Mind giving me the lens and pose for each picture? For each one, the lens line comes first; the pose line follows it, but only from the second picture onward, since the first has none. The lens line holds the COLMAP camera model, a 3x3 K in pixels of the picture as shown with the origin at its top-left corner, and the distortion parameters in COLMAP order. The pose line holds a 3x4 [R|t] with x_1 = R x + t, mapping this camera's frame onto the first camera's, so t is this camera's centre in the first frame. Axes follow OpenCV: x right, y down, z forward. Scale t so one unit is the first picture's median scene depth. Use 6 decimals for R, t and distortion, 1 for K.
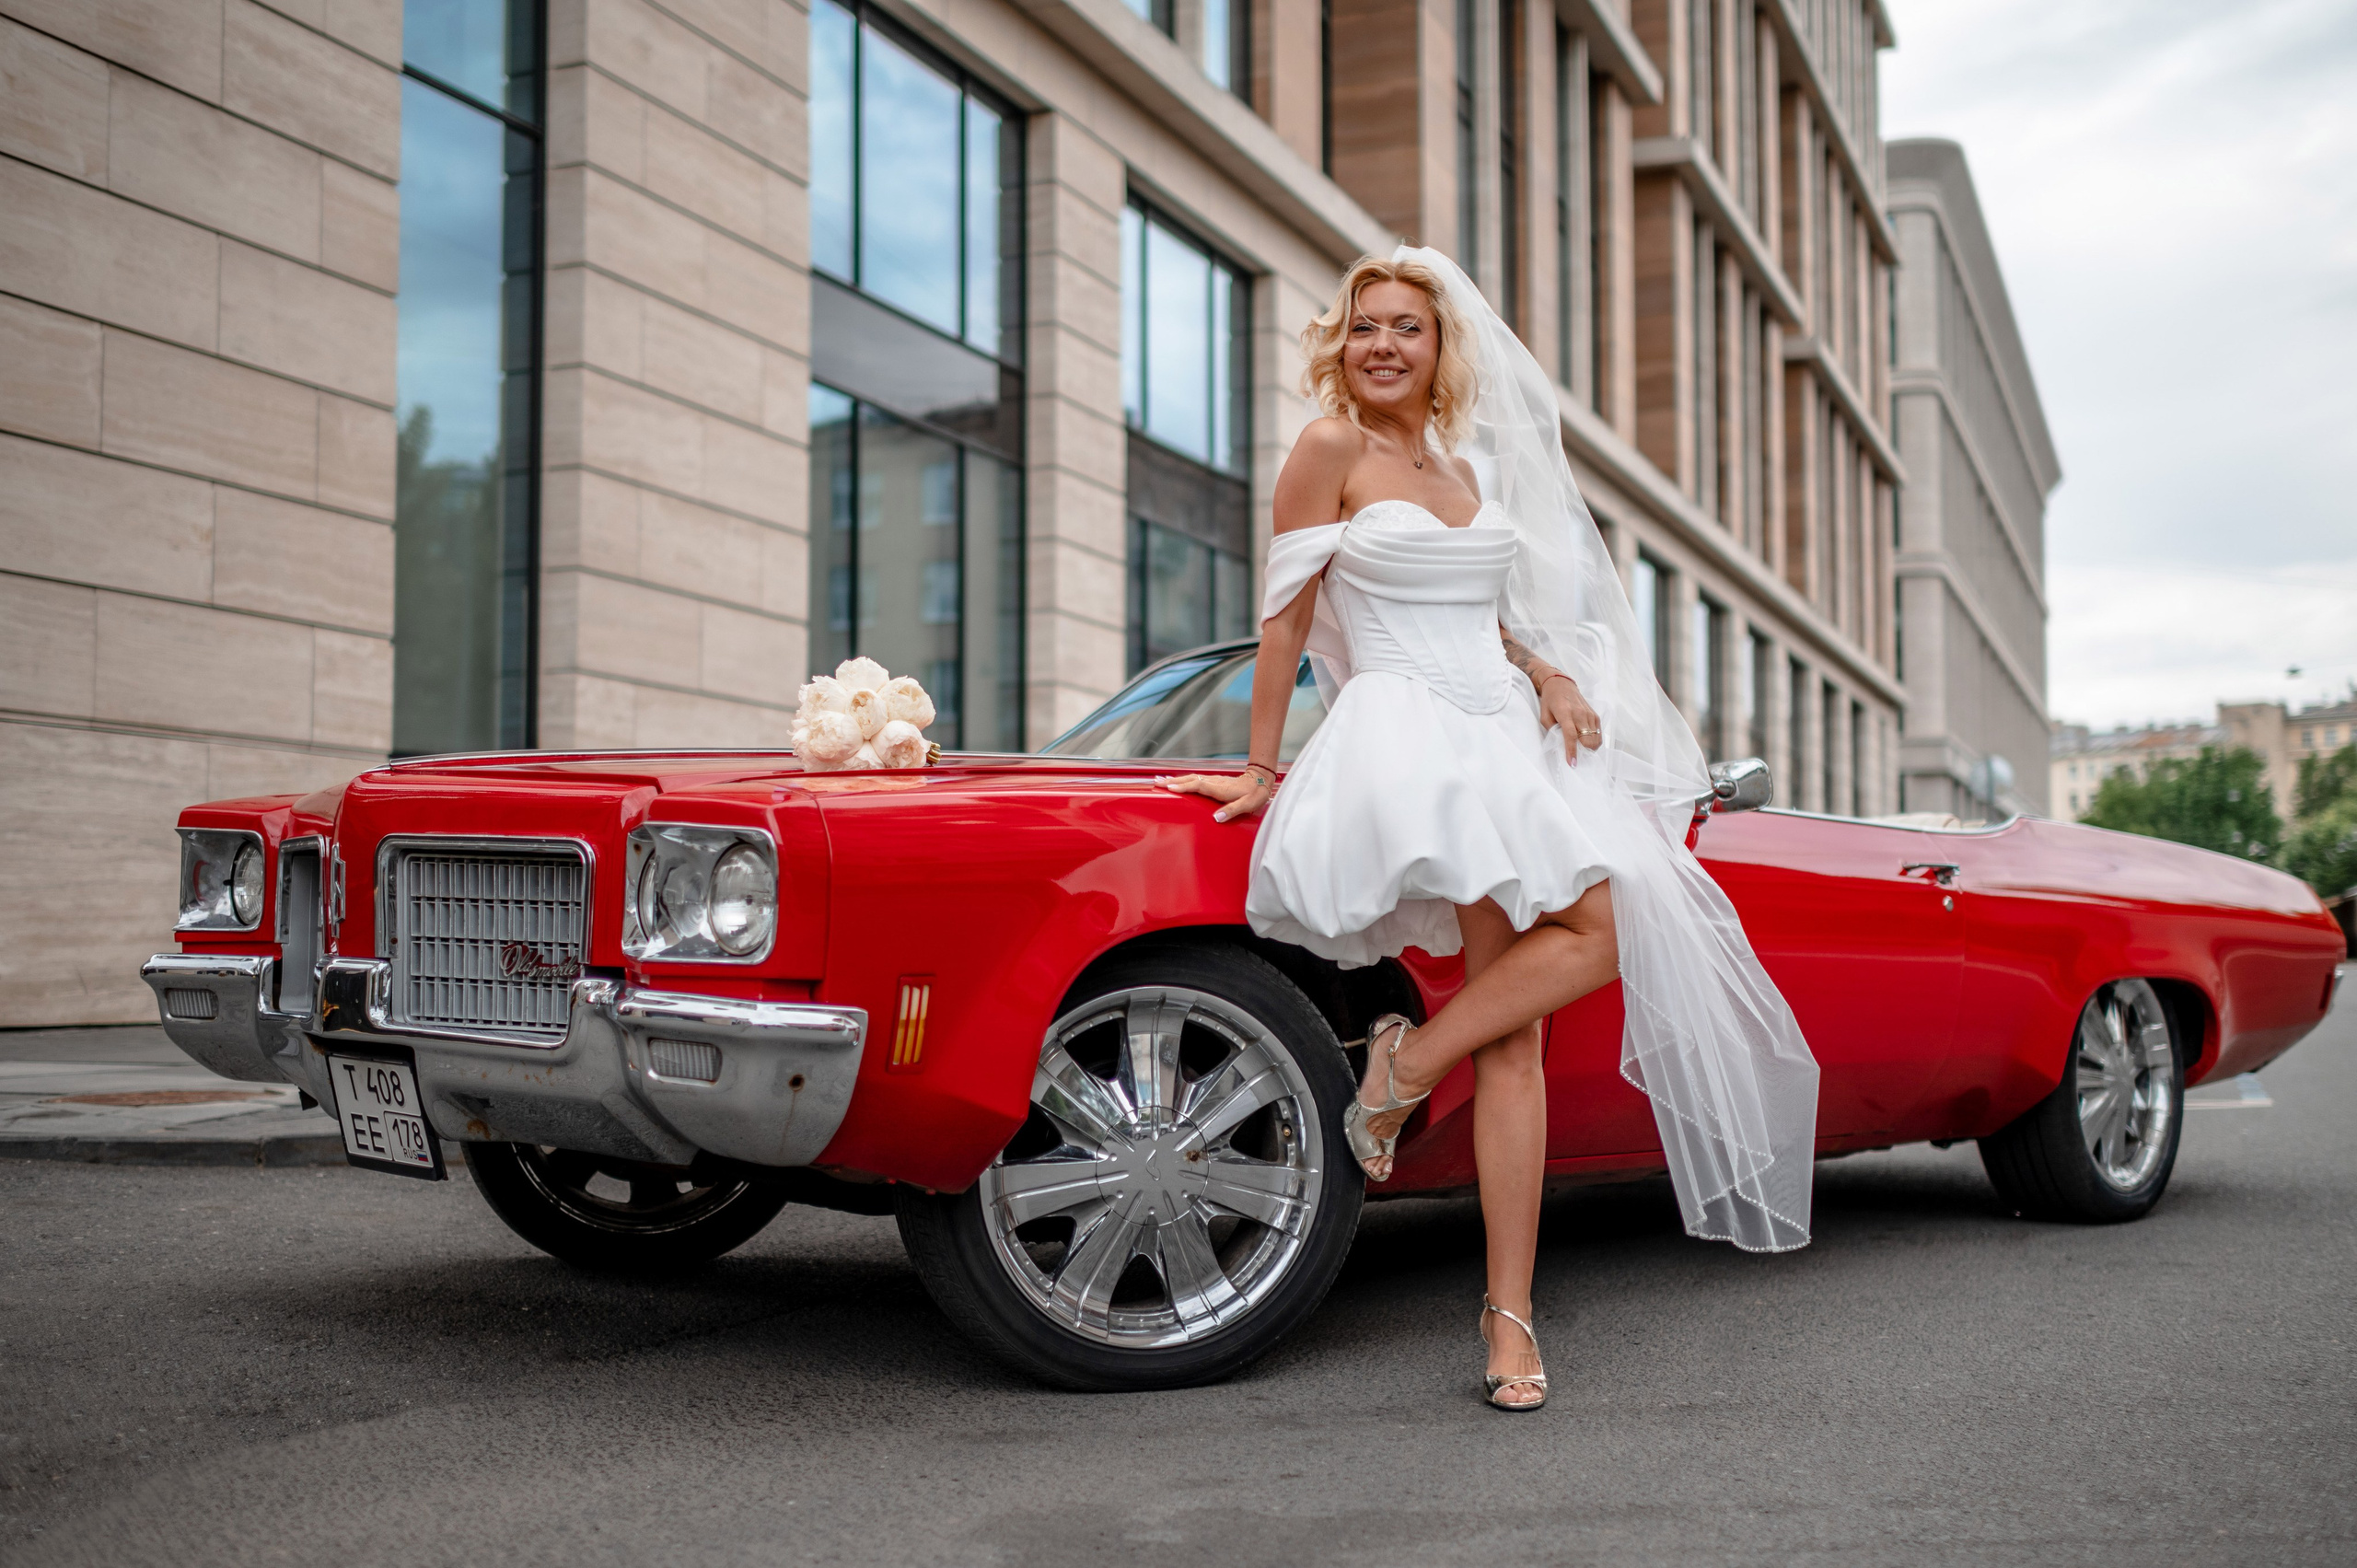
lens RADIAL K [[2817.8, 0, 1264.1], [0, 2817.8, 718.7], [0, 0, 1]] dist [0.029792, 0.000000]
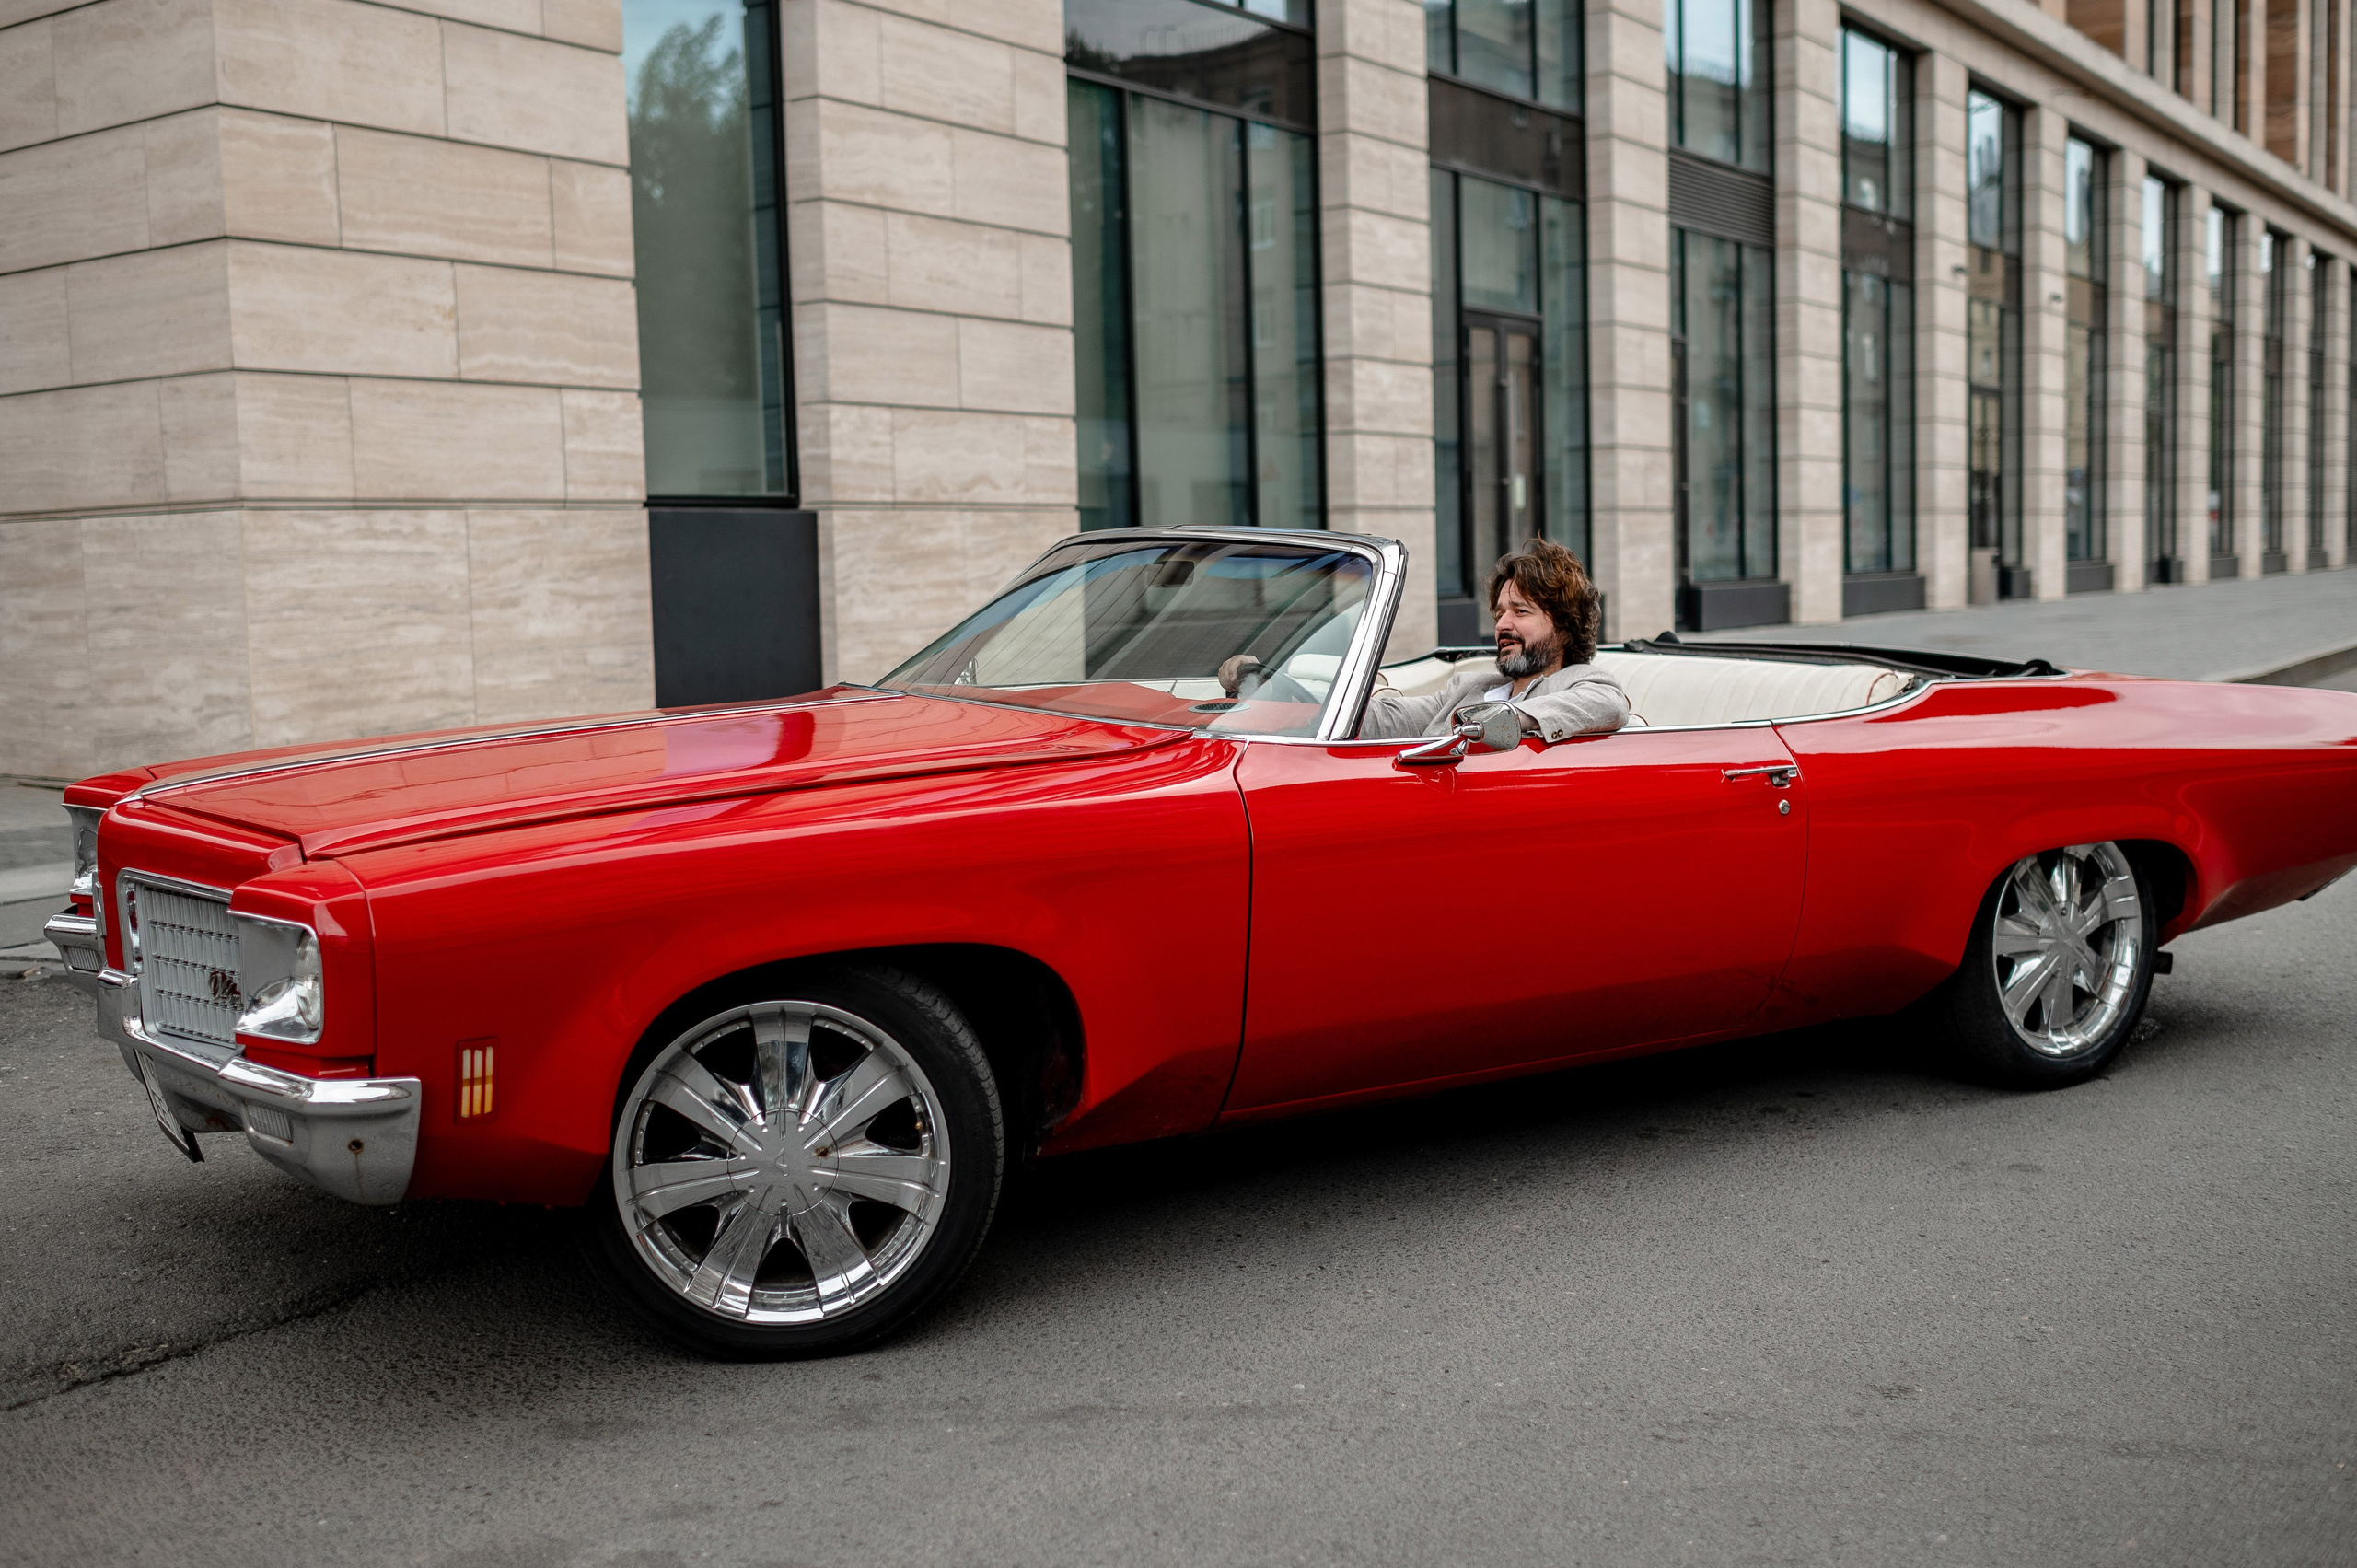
lens RADIAL K [[2817.8, 0, 1056.6], [0, 2817.8, 816.0], [0, 0, 1]] dist [0.029792, 0.000000]
pose [[0.967098, -0.005707, -0.254342, 0.117512], [0.052641, 0.982601, 0.178111, -0.055687], [0.248900, -0.185639, 0.950572, 0.006156]]
